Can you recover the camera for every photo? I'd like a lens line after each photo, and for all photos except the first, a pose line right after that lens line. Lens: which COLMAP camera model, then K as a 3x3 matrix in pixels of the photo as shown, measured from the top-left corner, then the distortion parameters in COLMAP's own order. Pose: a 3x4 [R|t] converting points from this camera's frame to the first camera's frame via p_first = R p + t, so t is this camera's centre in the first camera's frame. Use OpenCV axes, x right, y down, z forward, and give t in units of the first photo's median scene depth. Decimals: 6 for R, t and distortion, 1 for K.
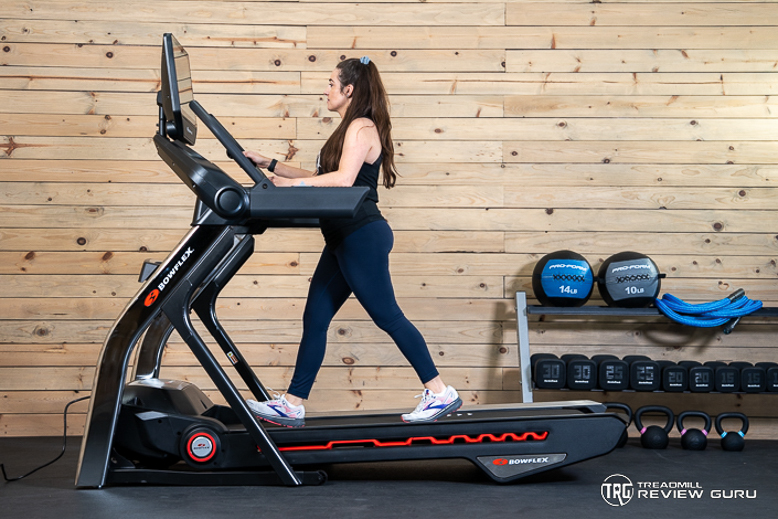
lens RADIAL K [[1442.2, 0, 374.5], [0, 1442.2, 249.1], [0, 0, 1]] dist [0.261456, 0.000000]
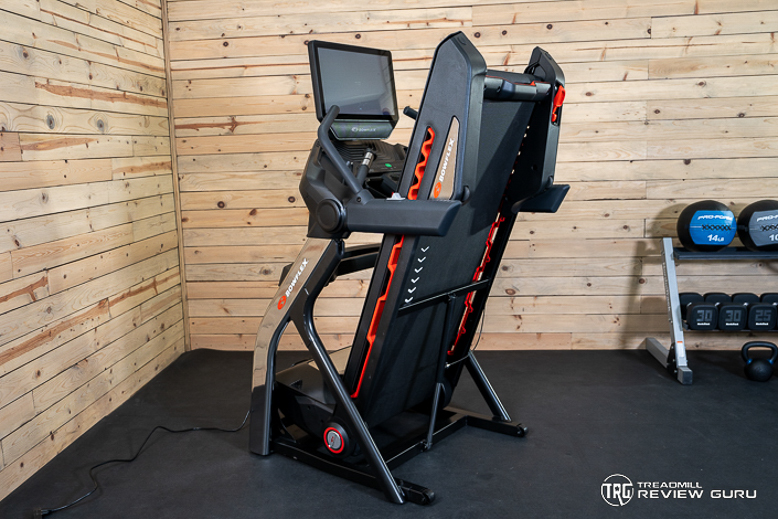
lens RADIAL K [[744.5, 0, 361.5], [0, 744.5, 275.6], [0, 0, 1]] dist [-0.045120, 0.079822]
pose [[0.990208, -0.012856, -0.139006, -0.054993], [0.039082, 0.981462, 0.187632, -0.058079], [0.134017, -0.191227, 0.972354, 0.379108]]
